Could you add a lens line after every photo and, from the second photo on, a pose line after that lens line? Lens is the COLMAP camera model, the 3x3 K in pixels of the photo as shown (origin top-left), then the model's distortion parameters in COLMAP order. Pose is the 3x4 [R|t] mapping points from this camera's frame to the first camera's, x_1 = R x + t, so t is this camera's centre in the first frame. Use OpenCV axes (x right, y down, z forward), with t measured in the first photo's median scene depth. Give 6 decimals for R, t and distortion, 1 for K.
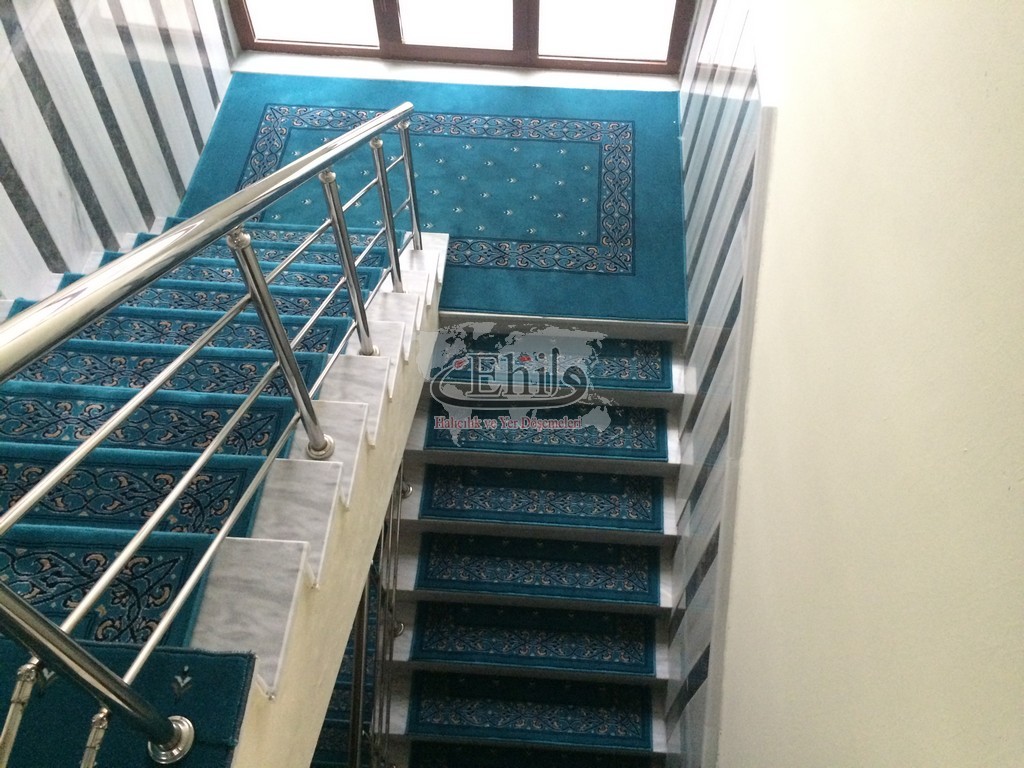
lens RADIAL K [[863.4, 0, 514.7], [0, 863.4, 382.1], [0, 0, 1]] dist [0.077947, -0.103725]
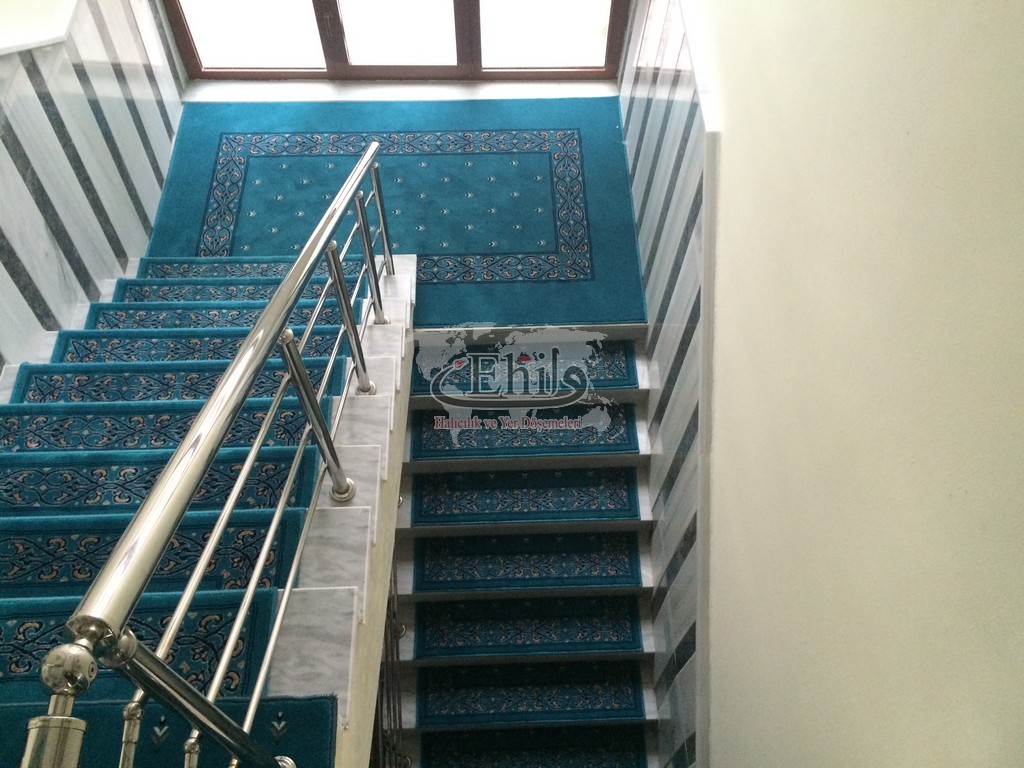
lens RADIAL K [[863.4, 0, 512.5], [0, 863.4, 382.5], [0, 0, 1]] dist [0.077947, -0.103725]
pose [[0.994915, -0.082468, 0.057826, -0.034900], [0.080480, 0.996109, 0.035902, -0.046617], [-0.060562, -0.031066, 0.997681, -0.060385]]
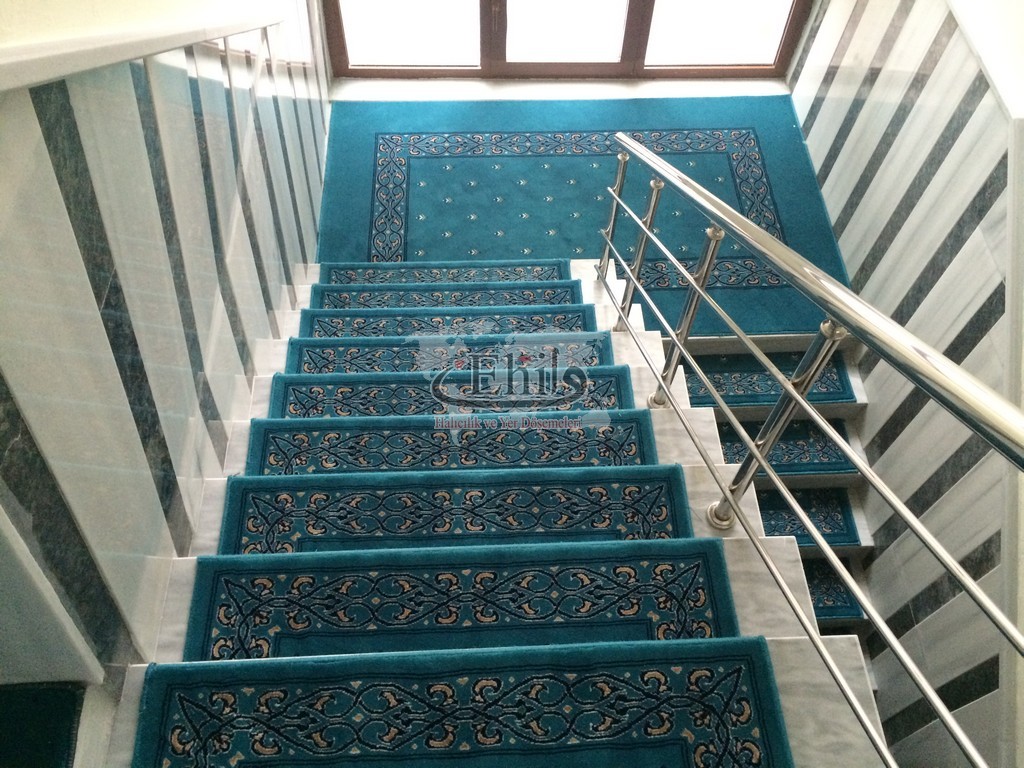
lens RADIAL K [[863.4, 0, 514.1], [0, 863.4, 381.7], [0, 0, 1]] dist [0.077947, -0.103725]
pose [[0.993055, -0.083178, 0.083204, -0.290365], [0.082296, 0.996510, 0.013977, -0.058436], [-0.084076, -0.007033, 0.996435, 0.038966]]
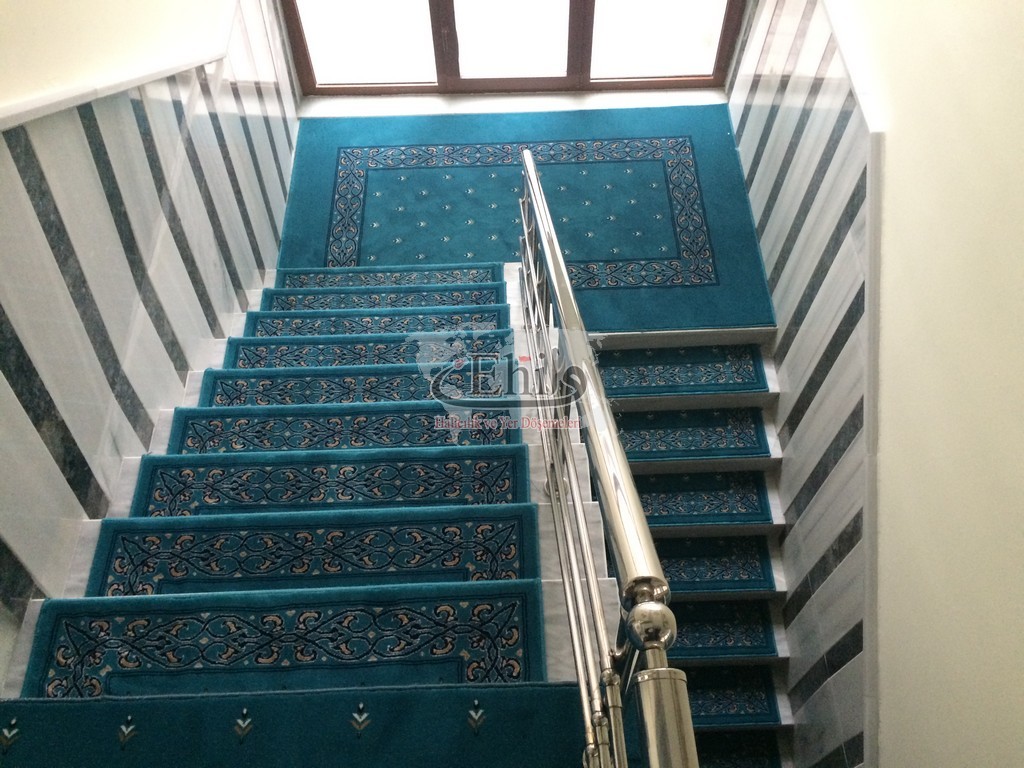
lens RADIAL K [[863.4, 0, 515.0], [0, 863.4, 382.8], [0, 0, 1]] dist [0.077947, -0.103725]
pose [[0.995120, -0.090728, 0.038785, -0.172973], [0.090108, 0.995779, 0.017448, -0.046698], [-0.040204, -0.013869, 0.999095, -0.062924]]
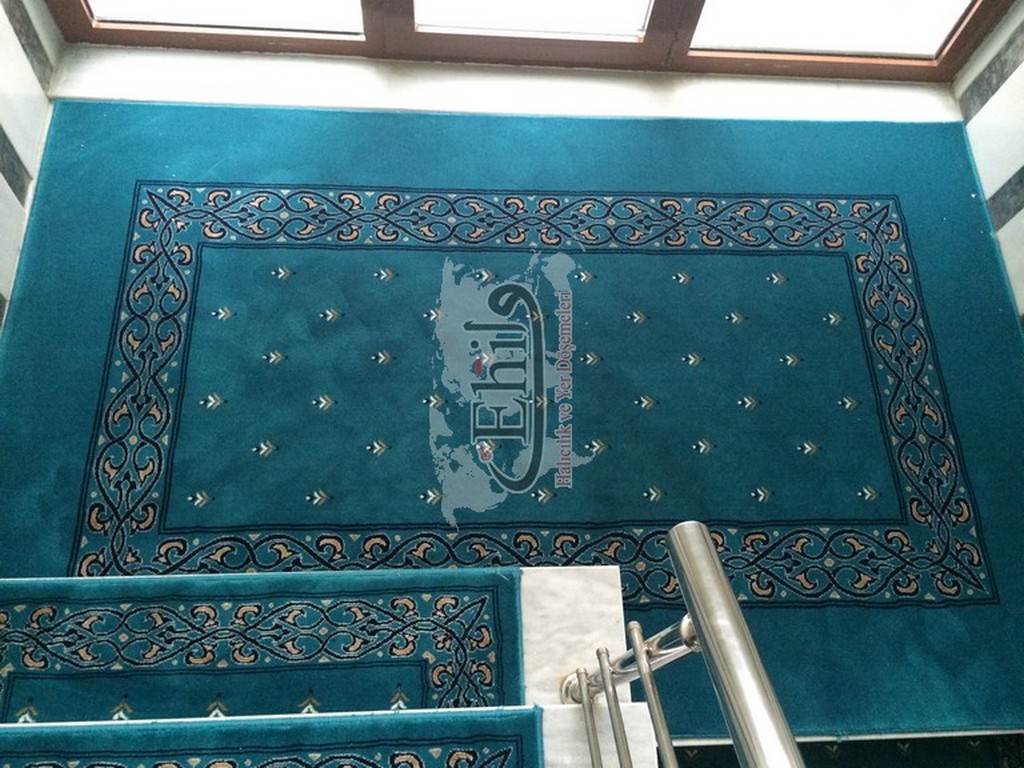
lens RADIAL K [[863.4, 0, 514.5], [0, 863.4, 385.6], [0, 0, 1]] dist [0.077947, -0.103725]
pose [[0.991574, -0.064497, 0.112346, -0.178025], [0.043137, 0.982146, 0.183109, -0.355517], [-0.122150, -0.176720, 0.976652, 0.617363]]
